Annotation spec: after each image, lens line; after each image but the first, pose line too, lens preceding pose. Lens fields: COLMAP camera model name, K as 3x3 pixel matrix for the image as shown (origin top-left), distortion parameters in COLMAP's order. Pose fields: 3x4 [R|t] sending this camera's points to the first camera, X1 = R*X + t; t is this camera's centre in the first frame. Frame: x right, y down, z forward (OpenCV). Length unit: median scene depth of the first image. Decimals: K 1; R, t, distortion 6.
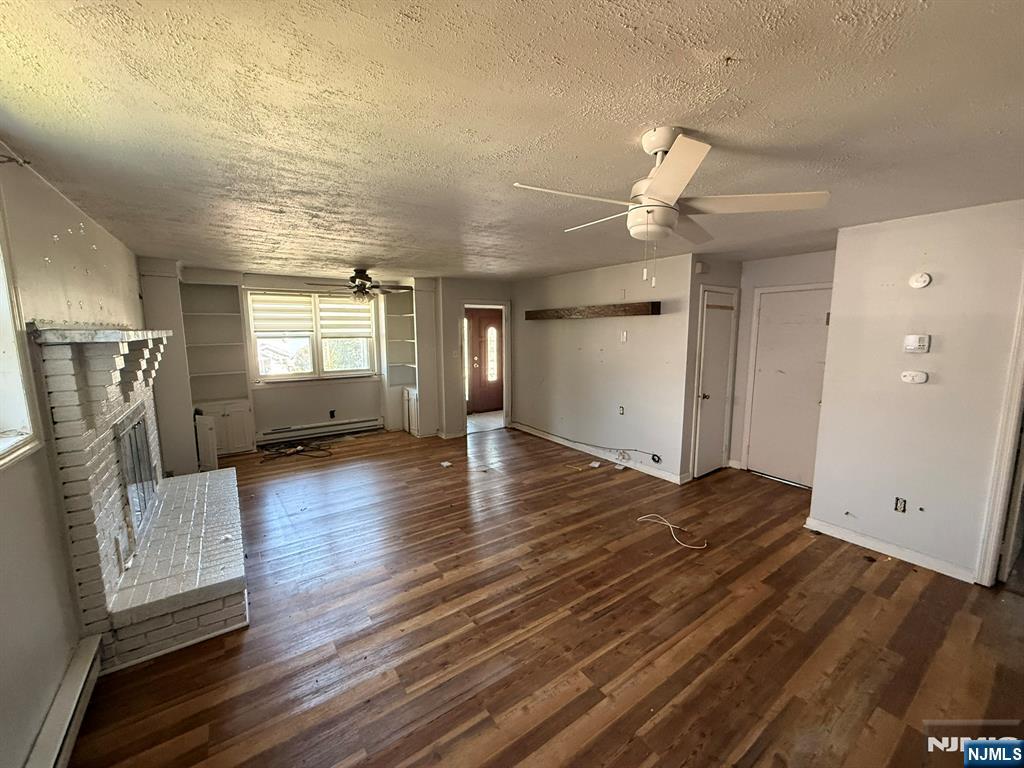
lens RADIAL K [[408.7, 0, 512.0], [0, 408.7, 384.0], [0, 0, 1]] dist [-0.001413, -0.000096]
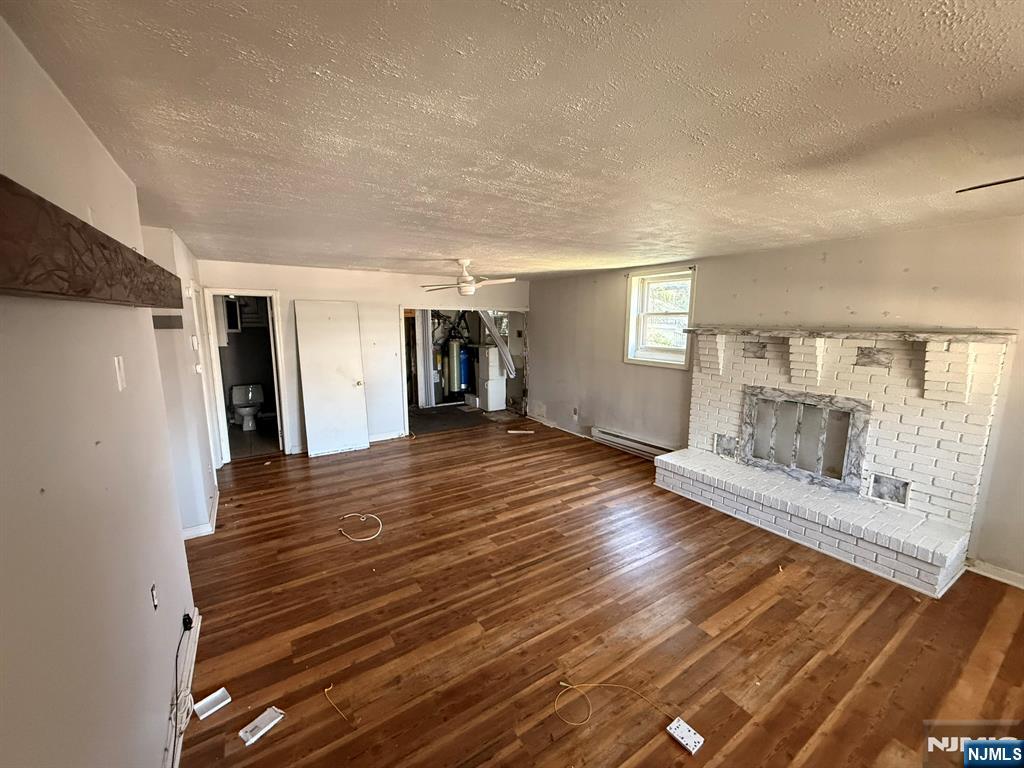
lens RADIAL K [[408.7, 0, 512.0], [0, 408.7, 384.0], [0, 0, 1]] dist [-0.001413, -0.000096]
pose [[-0.999163, -0.004747, 0.040627, -0.045487], [0.007286, 0.956699, 0.290988, -0.309737], [-0.040249, 0.291041, -0.955864, 2.033305]]
